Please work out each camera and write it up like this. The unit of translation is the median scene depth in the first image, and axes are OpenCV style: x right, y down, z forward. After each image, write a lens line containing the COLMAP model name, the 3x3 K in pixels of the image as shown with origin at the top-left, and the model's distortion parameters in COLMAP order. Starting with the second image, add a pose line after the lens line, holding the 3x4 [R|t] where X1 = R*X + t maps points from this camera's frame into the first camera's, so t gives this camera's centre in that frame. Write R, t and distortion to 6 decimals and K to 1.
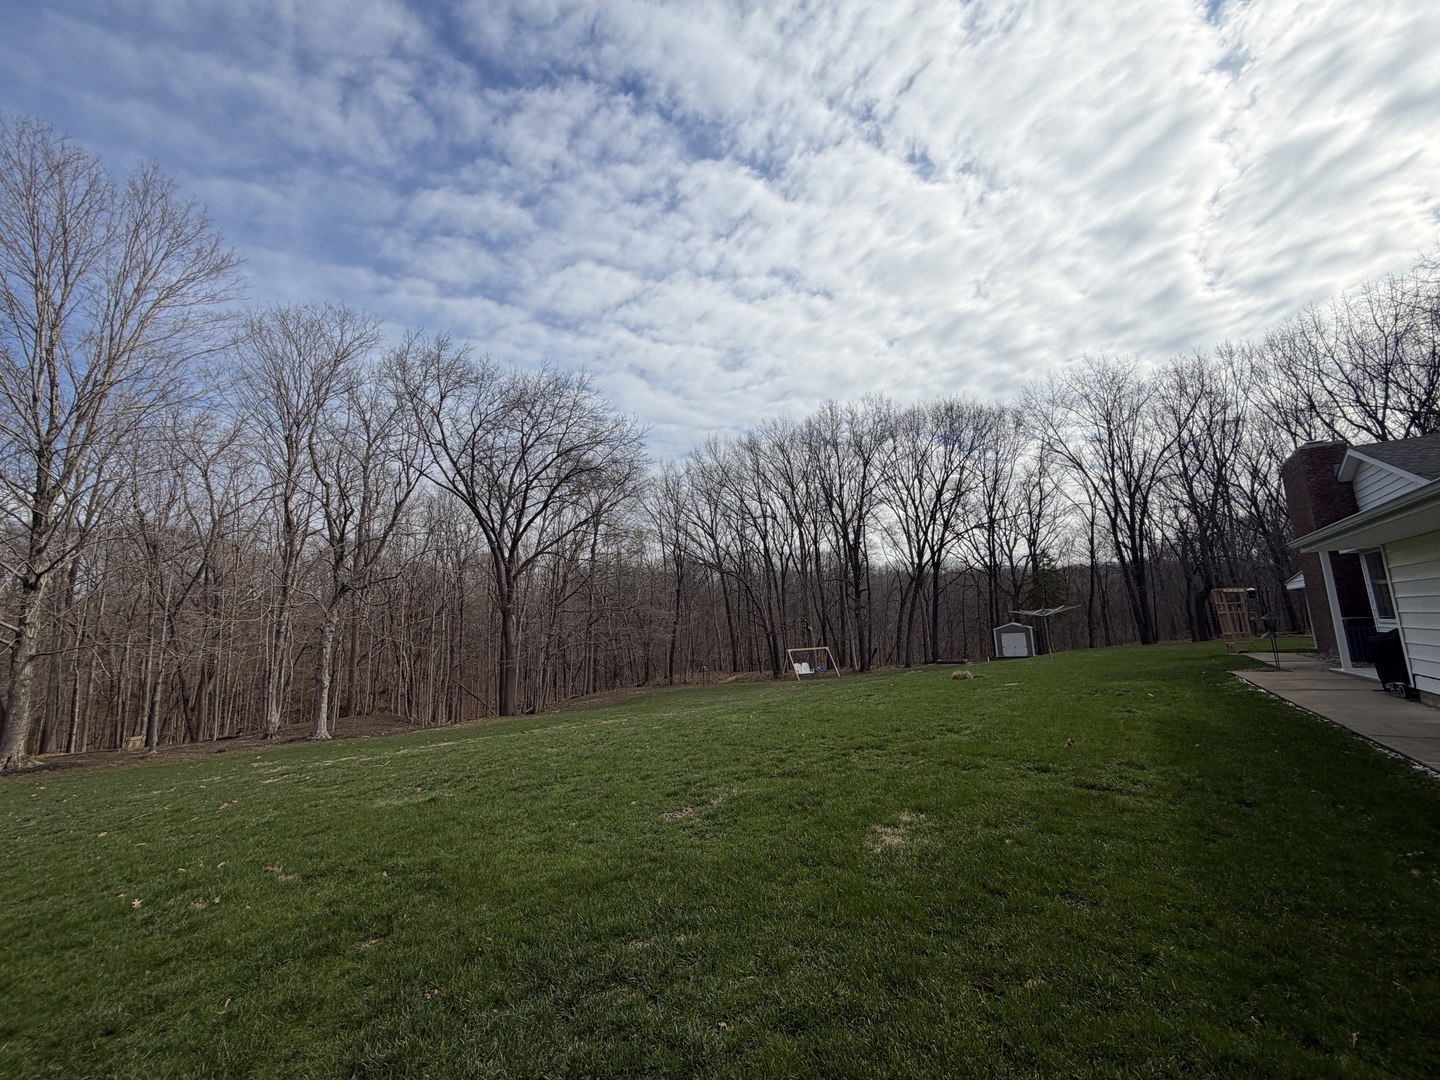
lens RADIAL K [[570.8, 0, 720.0], [0, 570.8, 540.0], [0, 0, 1]] dist [0.001858, 0.000119]
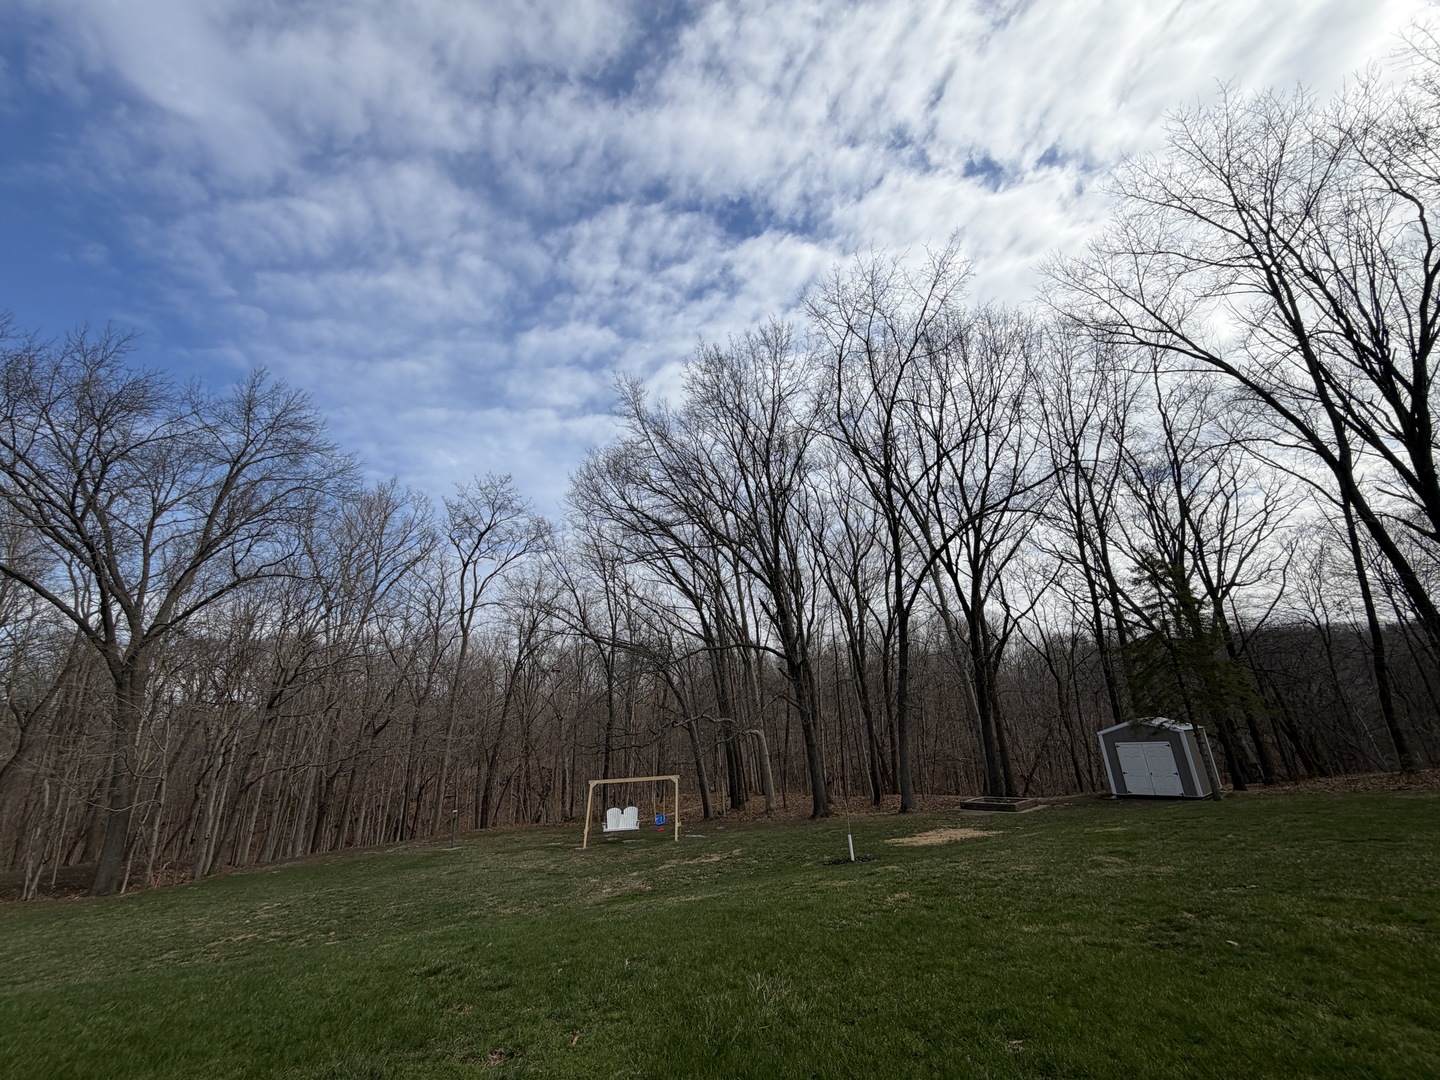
lens RADIAL K [[570.8, 0, 720.0], [0, 570.8, 540.0], [0, 0, 1]] dist [0.001858, 0.000119]
pose [[0.934646, -0.105723, -0.339500, 0.218815], [0.052493, 0.985339, -0.162331, 0.004219], [0.351685, 0.133901, 0.926493, 0.144995]]
